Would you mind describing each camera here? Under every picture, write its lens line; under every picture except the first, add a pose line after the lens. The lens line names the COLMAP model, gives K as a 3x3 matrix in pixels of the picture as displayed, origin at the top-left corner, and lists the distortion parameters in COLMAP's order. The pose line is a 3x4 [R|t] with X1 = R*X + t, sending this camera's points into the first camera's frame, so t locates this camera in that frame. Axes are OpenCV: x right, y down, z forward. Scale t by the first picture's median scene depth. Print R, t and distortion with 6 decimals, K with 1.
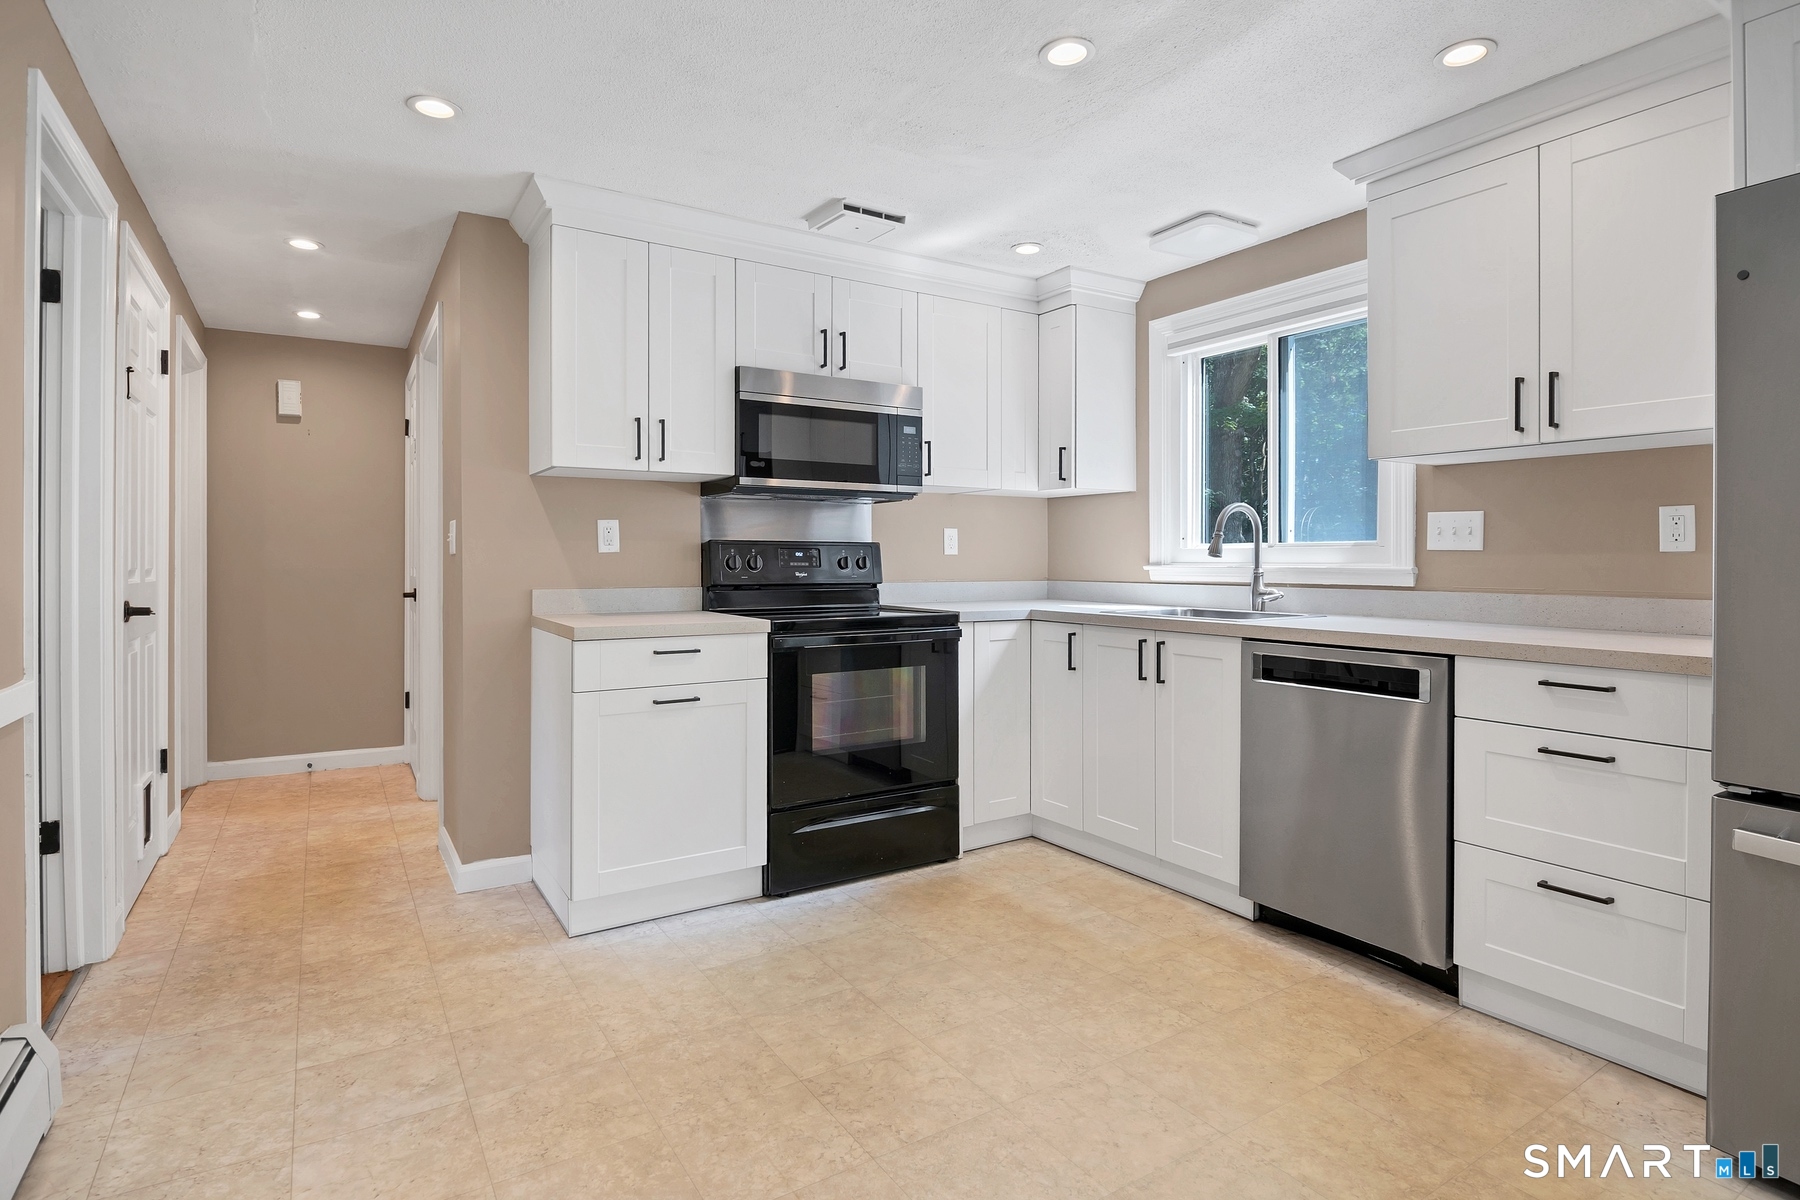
lens RADIAL K [[950.2, 0, 899.8], [0, 950.2, 556.8], [0, 0, 1]] dist [0.000754, -0.013242]
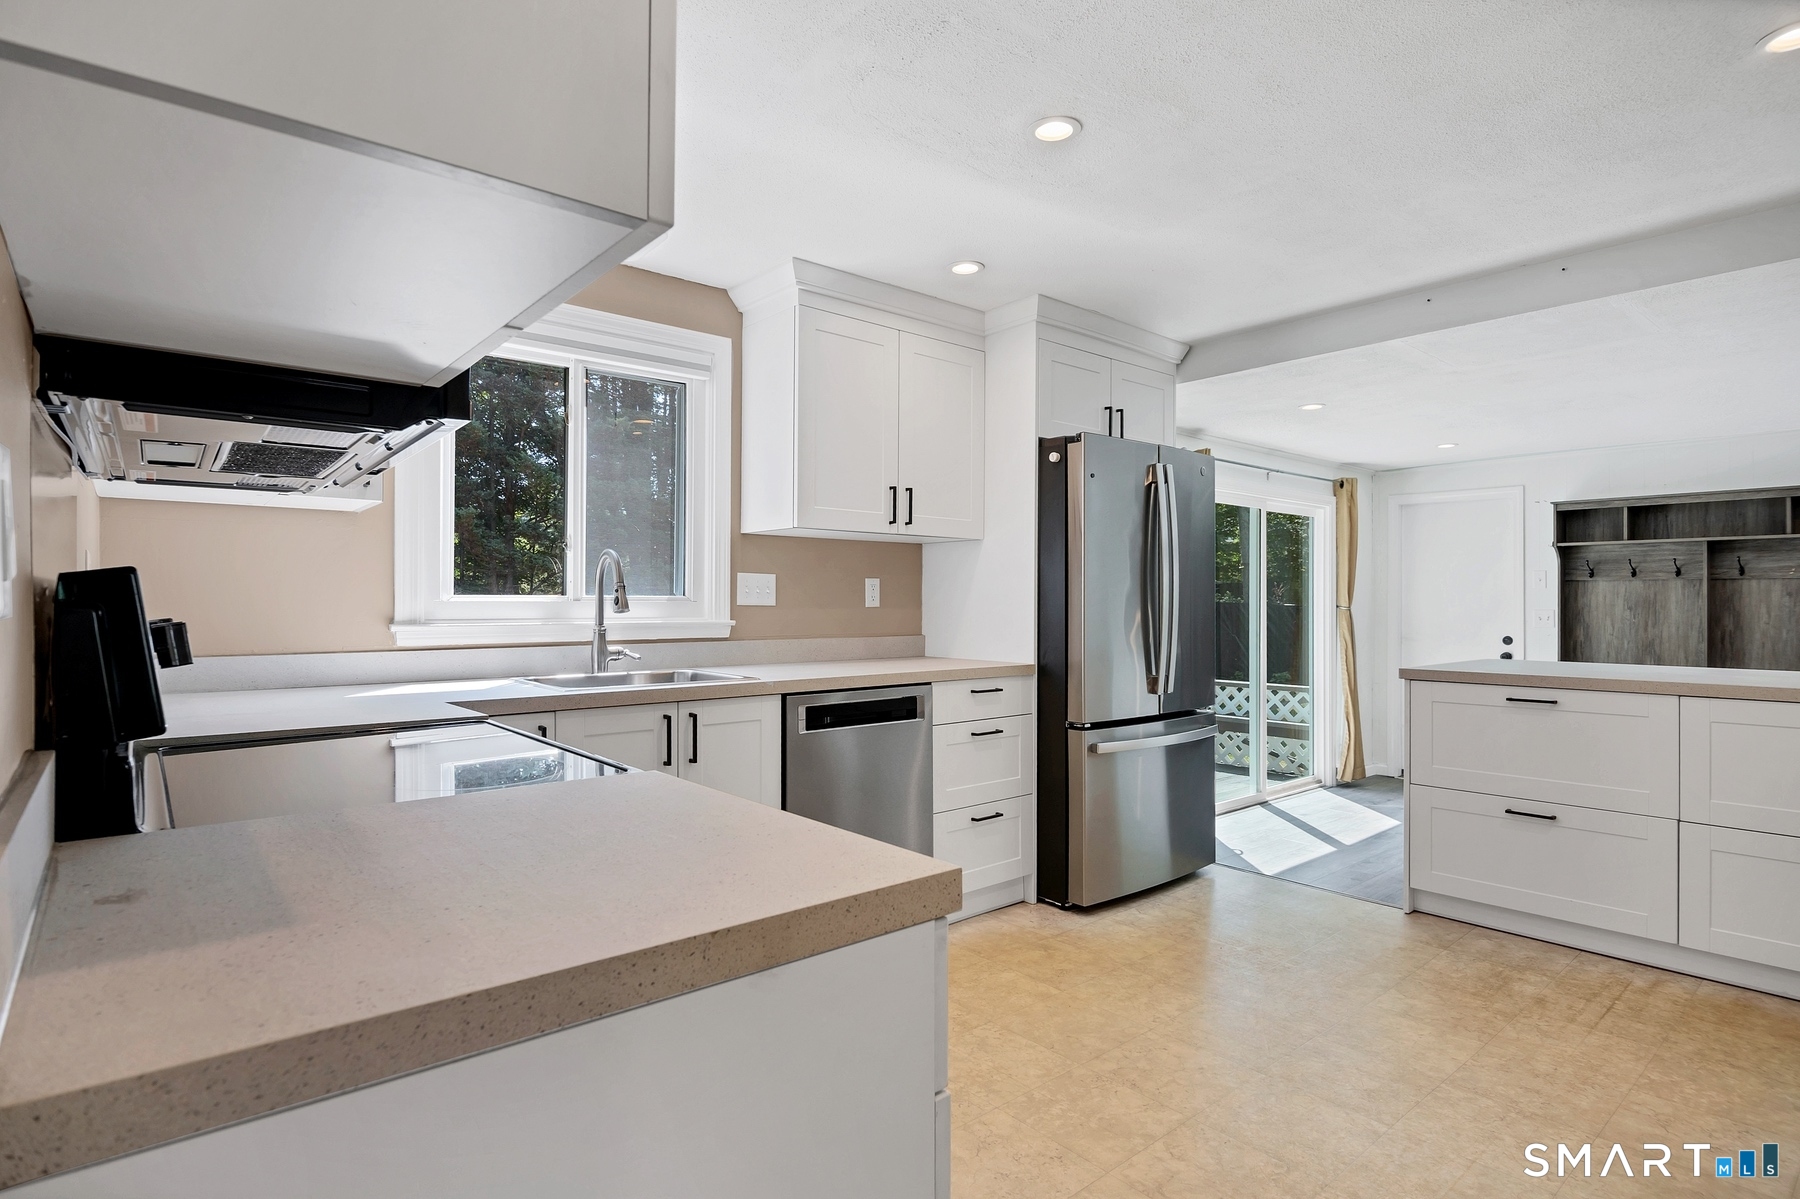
lens RADIAL K [[907.8, 0, 900.0], [0, 907.8, 599.5], [0, 0, 1]] dist [-0.000368, -0.013438]
pose [[-0.149279, 0.002829, 0.988791, -0.547985], [-0.003124, 0.999990, -0.003333, -0.010357], [-0.988790, -0.003586, -0.149268, 0.929840]]
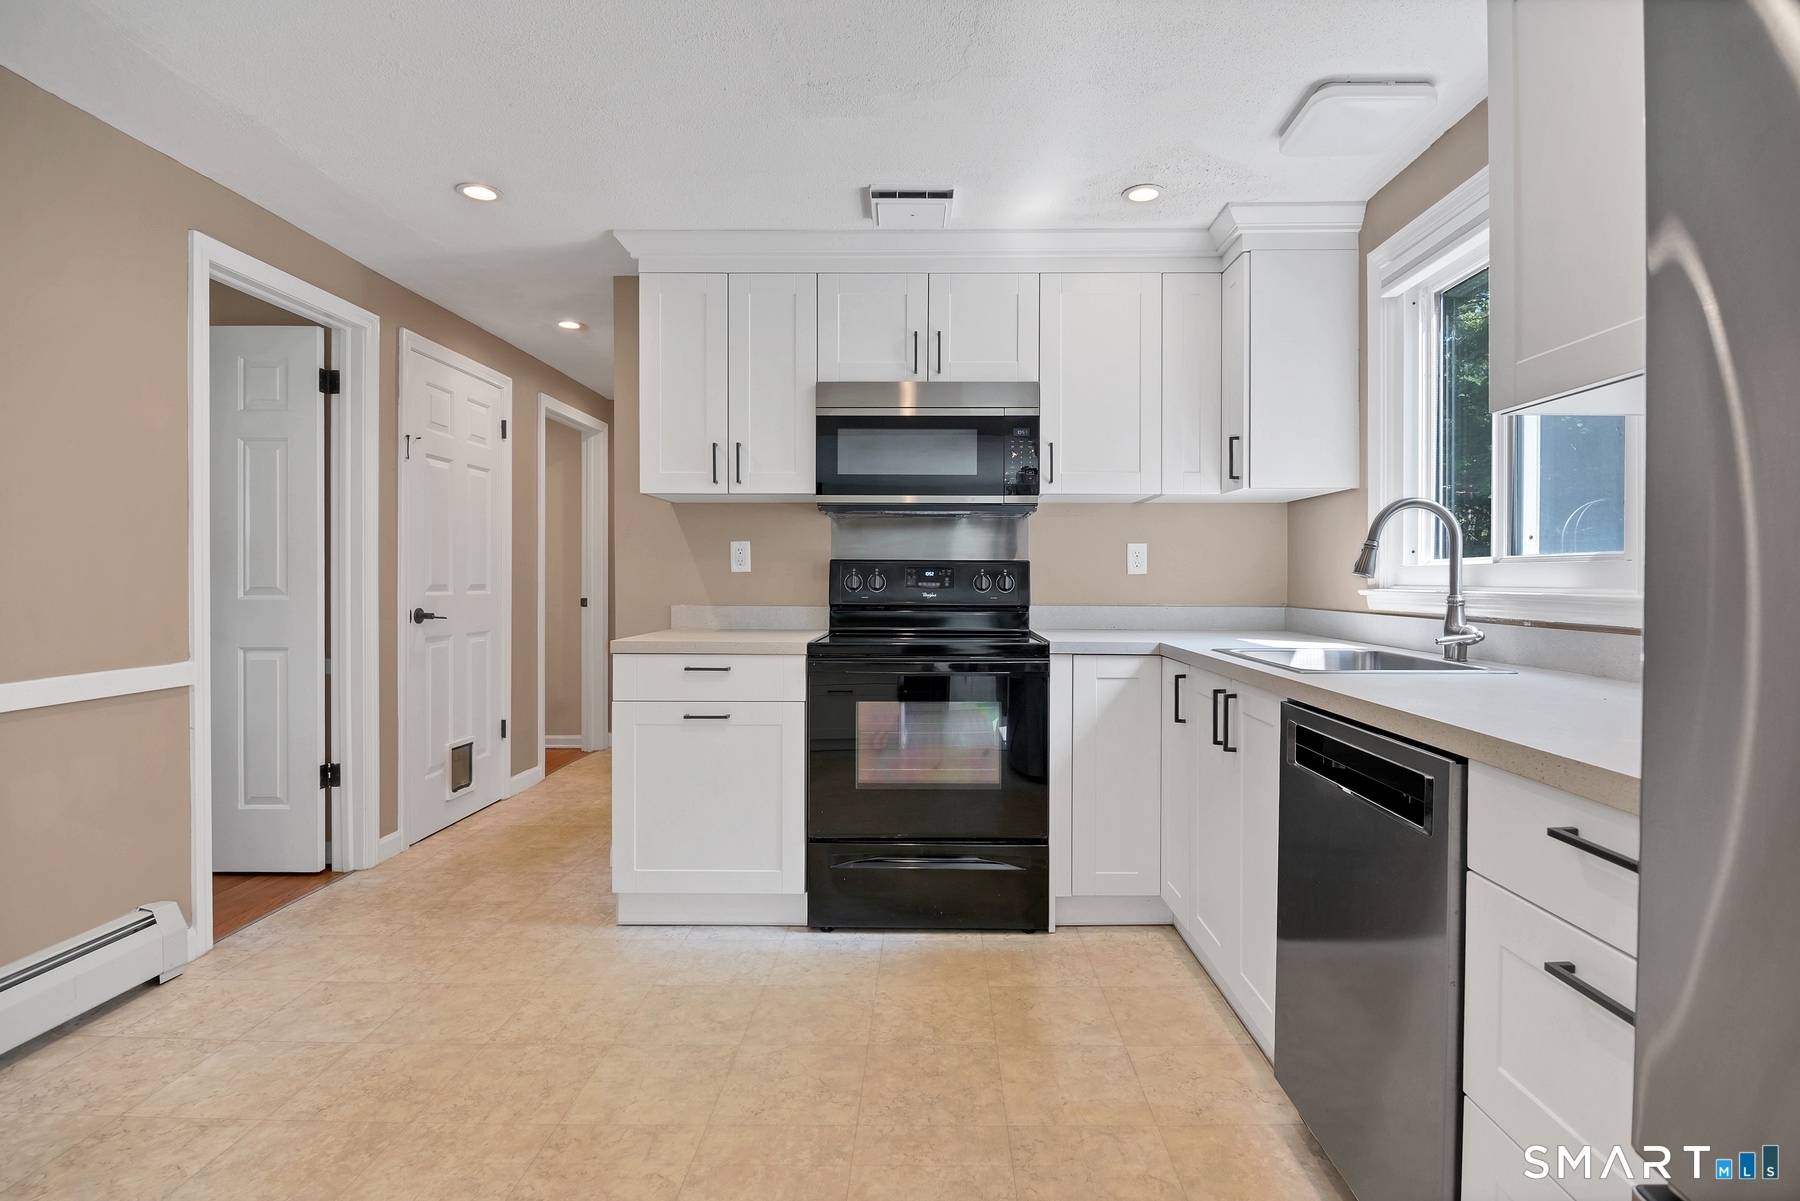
lens RADIAL K [[902.6, 0, 912.5], [0, 902.6, 580.0], [0, 0, 1]] dist [-0.000208, -0.011878]
pose [[0.830960, 0.003278, -0.556323, 0.450465], [-0.001724, 0.999993, 0.003316, 0.000693], [0.556330, -0.001796, 0.830959, 0.290757]]
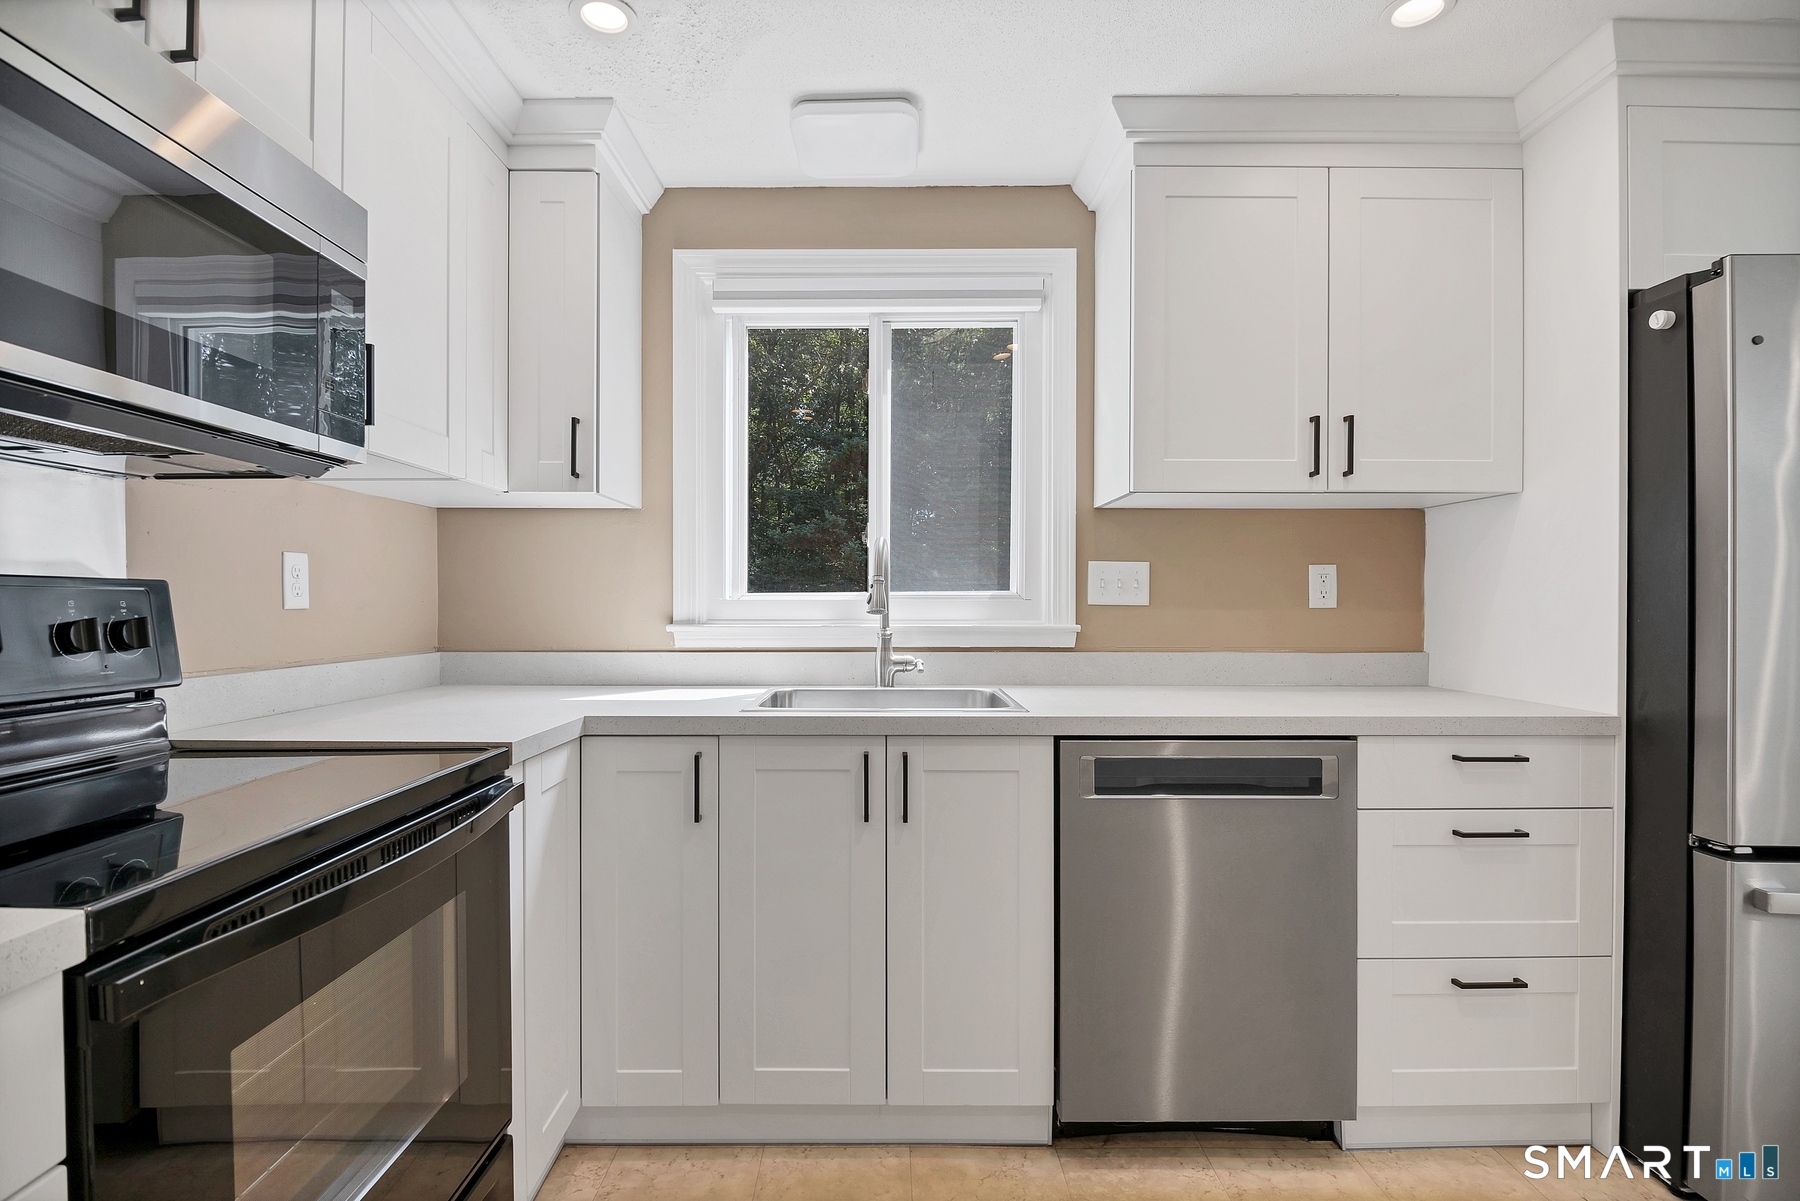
lens RADIAL K [[864.8, 0, 887.5], [0, 864.8, 602.8], [0, 0, 1]] dist [-0.000576, -0.009416]
pose [[0.532429, -0.001376, 0.846474, -0.202457], [-0.002201, 0.999993, 0.003010, -0.010132], [-0.846472, -0.003465, 0.532422, 0.705430]]
